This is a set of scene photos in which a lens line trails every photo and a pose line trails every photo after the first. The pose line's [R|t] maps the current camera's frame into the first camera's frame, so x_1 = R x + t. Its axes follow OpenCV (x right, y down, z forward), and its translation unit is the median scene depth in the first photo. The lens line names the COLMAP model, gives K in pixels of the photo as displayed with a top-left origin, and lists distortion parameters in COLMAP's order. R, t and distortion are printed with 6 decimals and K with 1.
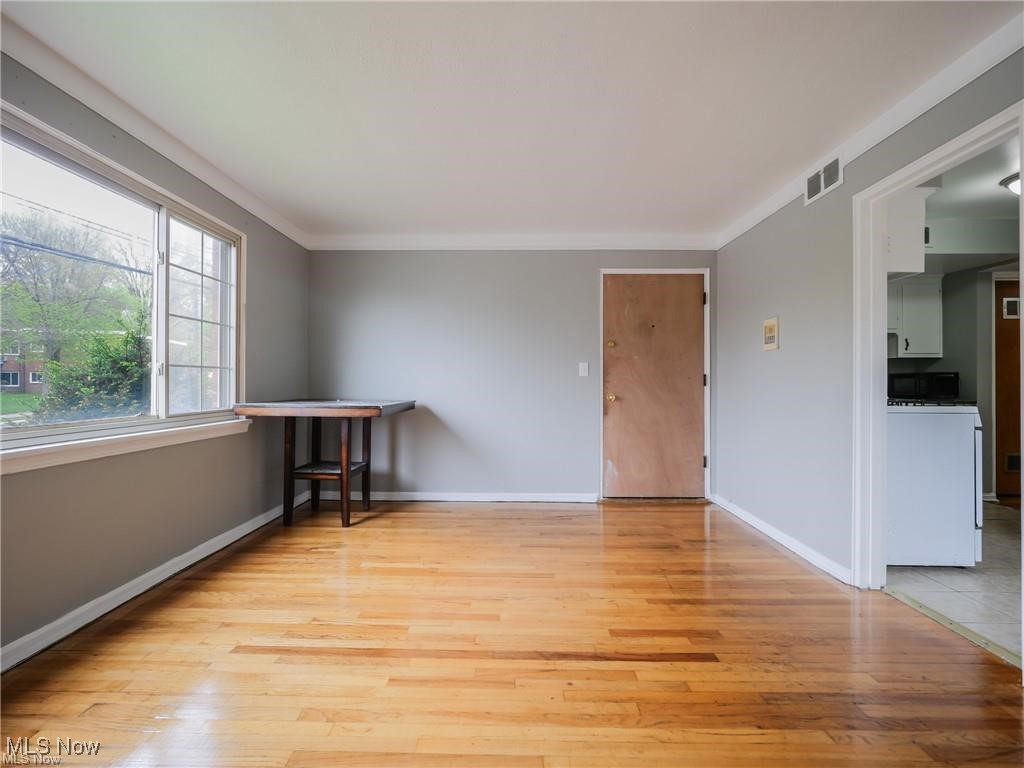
lens RADIAL K [[449.7, 0, 505.2], [0, 449.7, 379.4], [0, 0, 1]] dist [-0.004199, -0.001225]
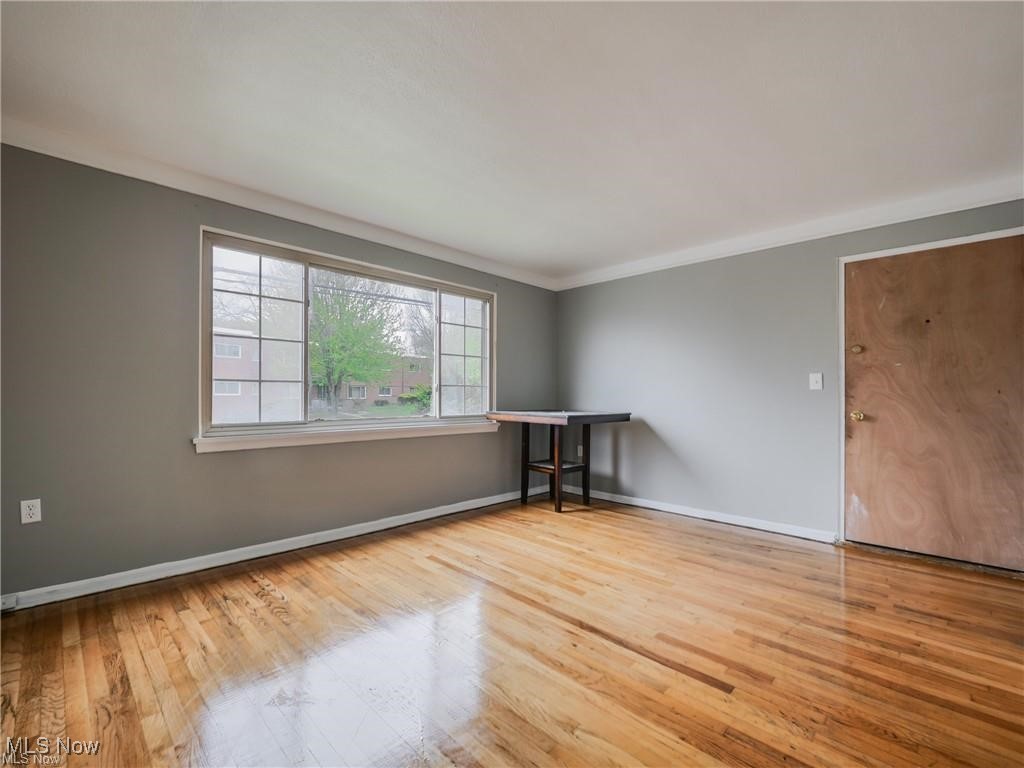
lens RADIAL K [[449.7, 0, 507.1], [0, 449.7, 390.6], [0, 0, 1]] dist [-0.004199, -0.001225]
pose [[0.720468, -0.007820, -0.693444, 0.474109], [0.001825, 0.999954, -0.009381, 0.001227], [0.693486, 0.005494, 0.720449, -0.002443]]
